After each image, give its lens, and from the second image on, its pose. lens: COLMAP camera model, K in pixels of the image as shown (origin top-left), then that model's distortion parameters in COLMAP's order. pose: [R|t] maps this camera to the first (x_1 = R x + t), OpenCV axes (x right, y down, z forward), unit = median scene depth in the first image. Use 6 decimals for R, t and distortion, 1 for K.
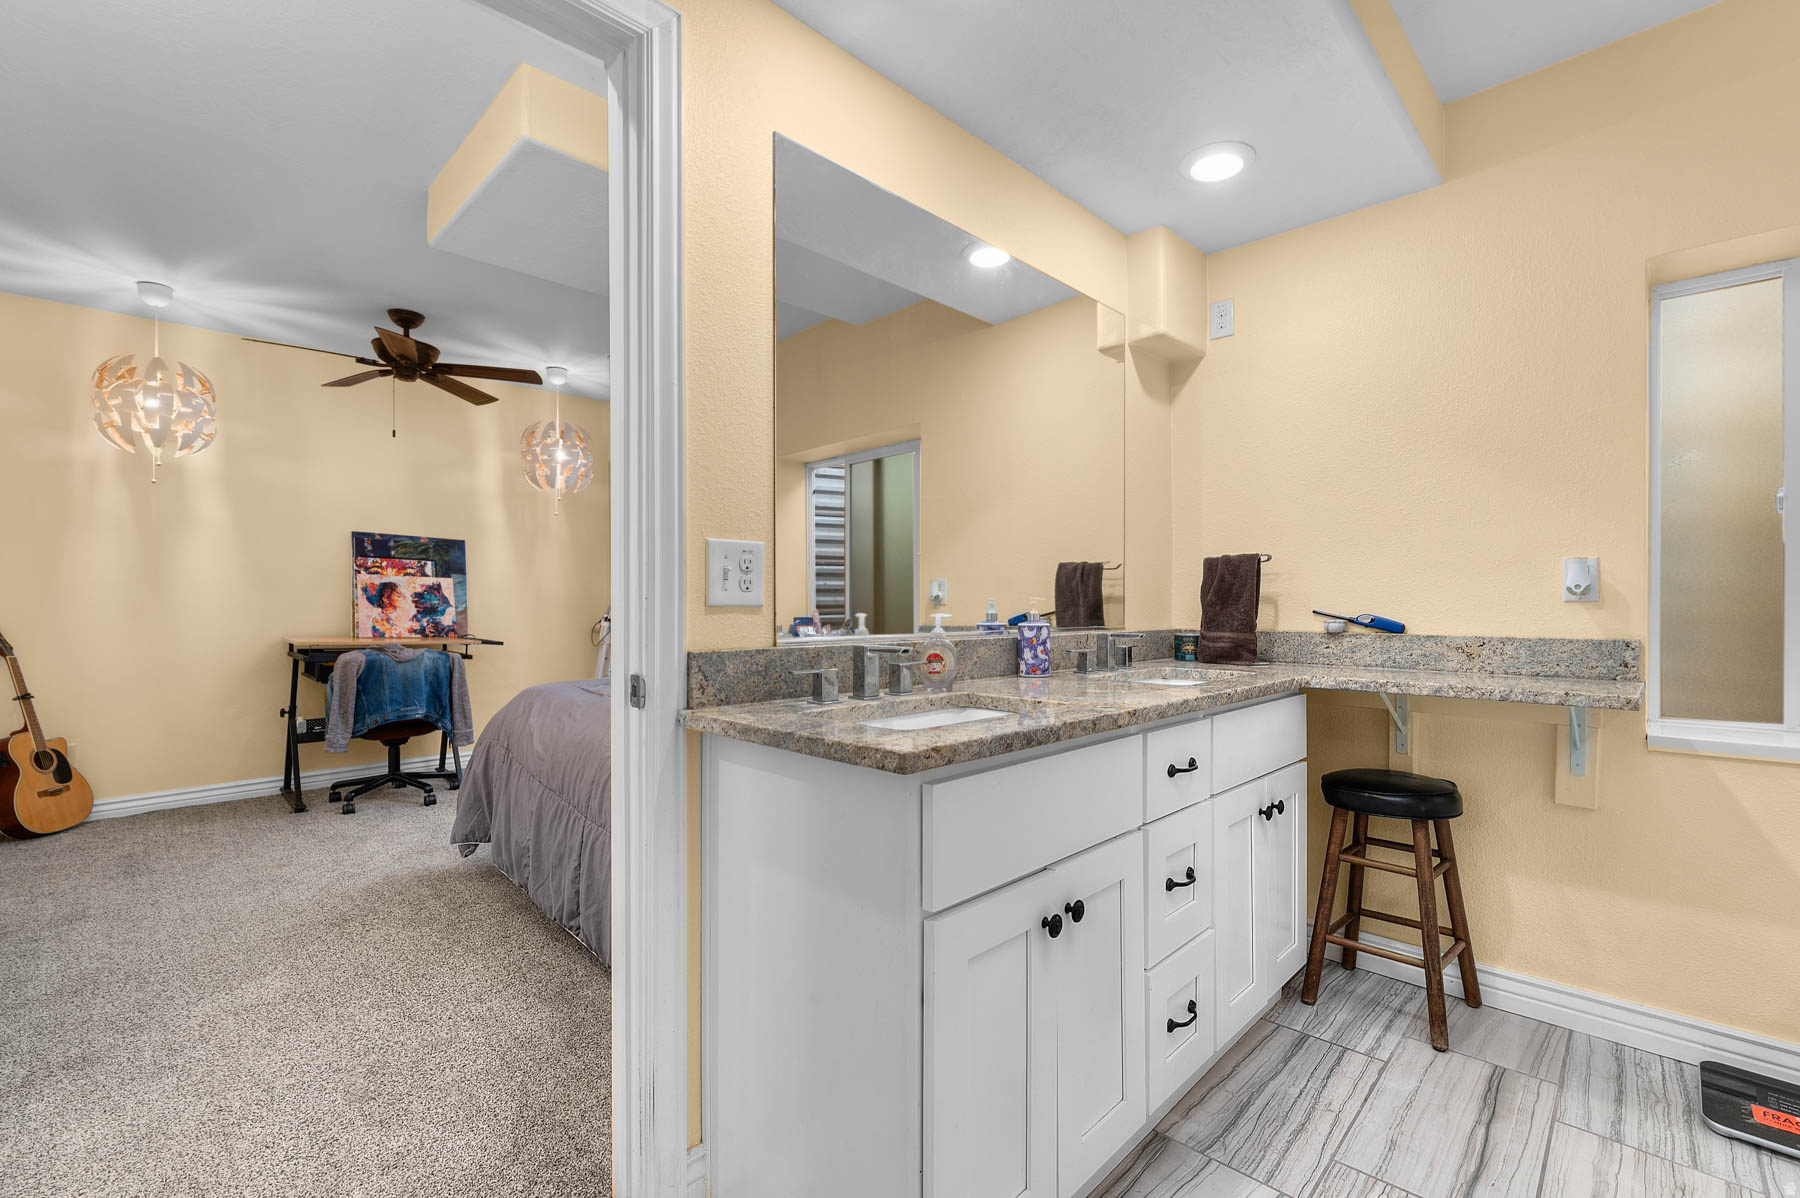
lens RADIAL K [[774.8, 0, 888.2], [0, 774.8, 596.3], [0, 0, 1]] dist [0.003036, -0.000571]
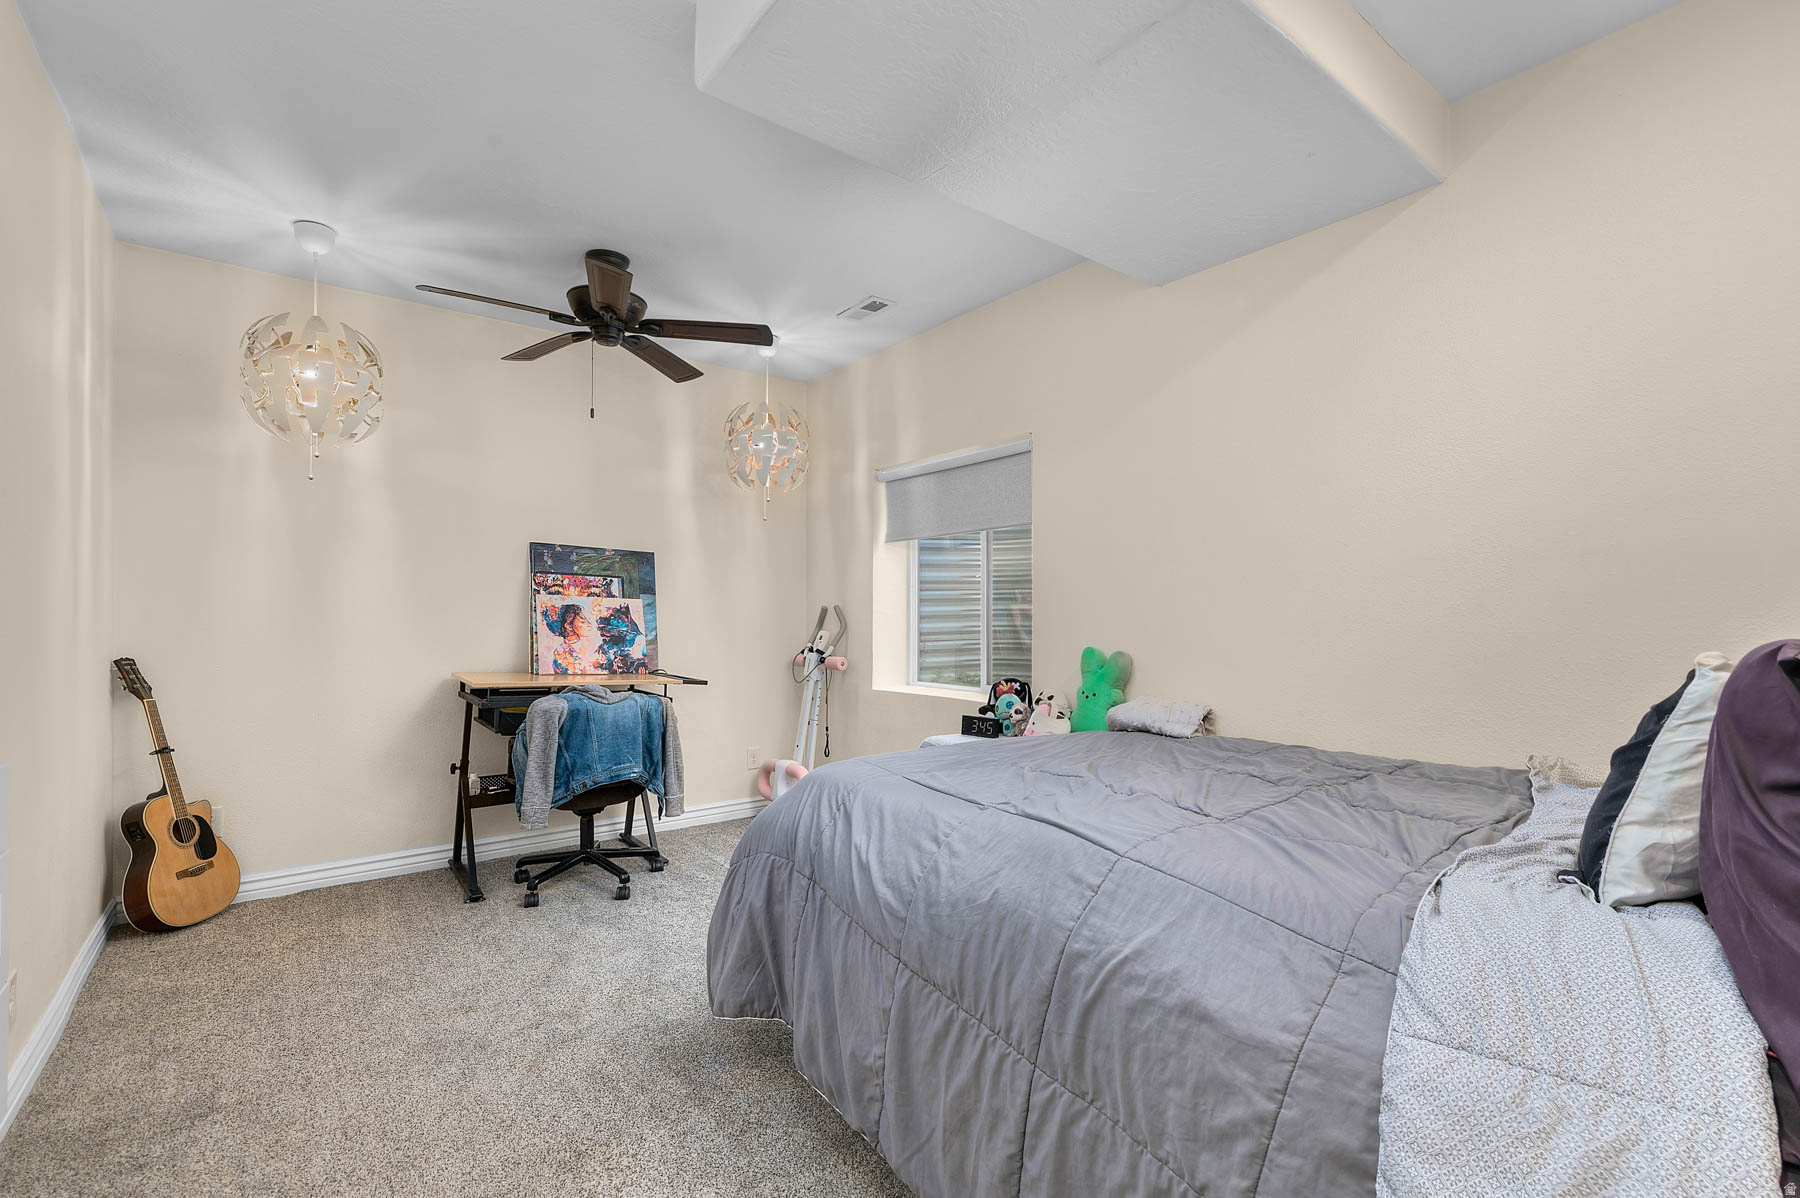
lens RADIAL K [[822.6, 0, 911.9], [0, 822.6, 606.6], [0, 0, 1]] dist [0.000543, 0.000538]
pose [[0.991903, 0.001492, -0.126985, -0.211168], [-0.002450, 0.999970, -0.007386, -0.012280], [0.126970, 0.007637, 0.991877, 0.225014]]
